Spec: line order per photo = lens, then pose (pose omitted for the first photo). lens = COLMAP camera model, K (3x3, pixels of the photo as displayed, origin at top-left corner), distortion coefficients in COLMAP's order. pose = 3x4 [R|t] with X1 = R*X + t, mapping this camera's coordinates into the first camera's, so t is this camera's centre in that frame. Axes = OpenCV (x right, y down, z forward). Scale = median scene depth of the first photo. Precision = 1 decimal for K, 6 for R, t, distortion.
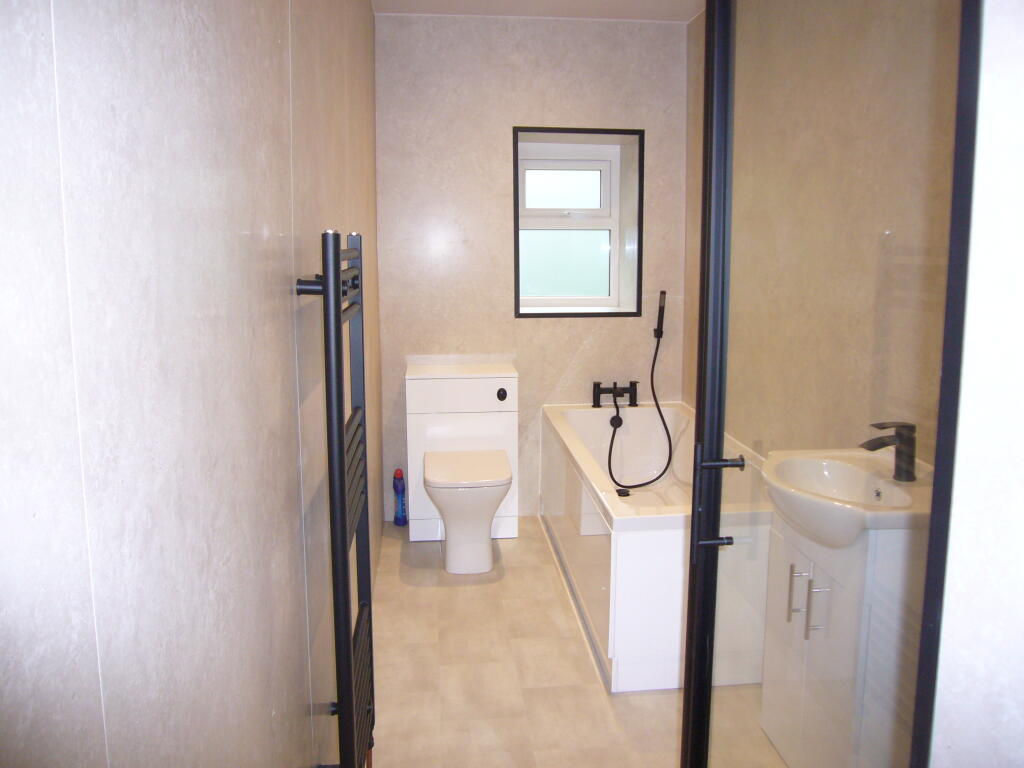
lens RADIAL K [[921.6, 0, 512.0], [0, 921.6, 384.0], [0, 0, 1]] dist [-0.085345, 0.003817]
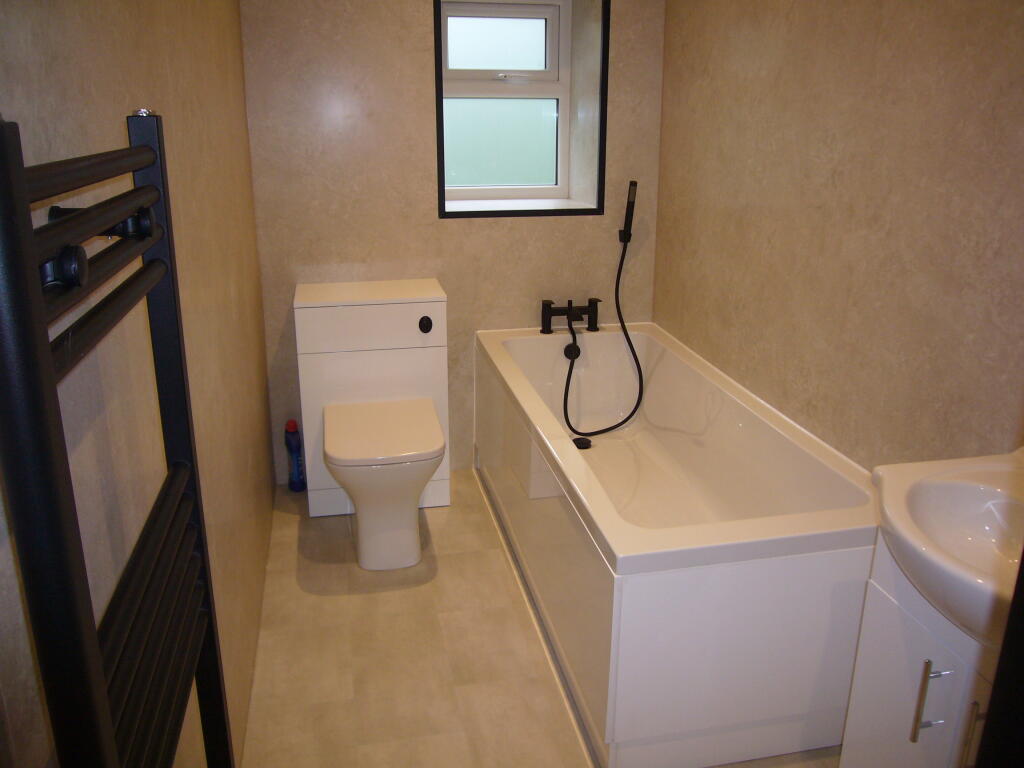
lens RADIAL K [[921.6, 0, 512.0], [0, 921.6, 384.0], [0, 0, 1]] dist [-0.085345, 0.003817]
pose [[0.994601, -0.026887, 0.100230, -0.016526], [0.012844, 0.990321, 0.138198, -0.040845], [-0.102976, -0.136165, 0.985320, 0.237167]]
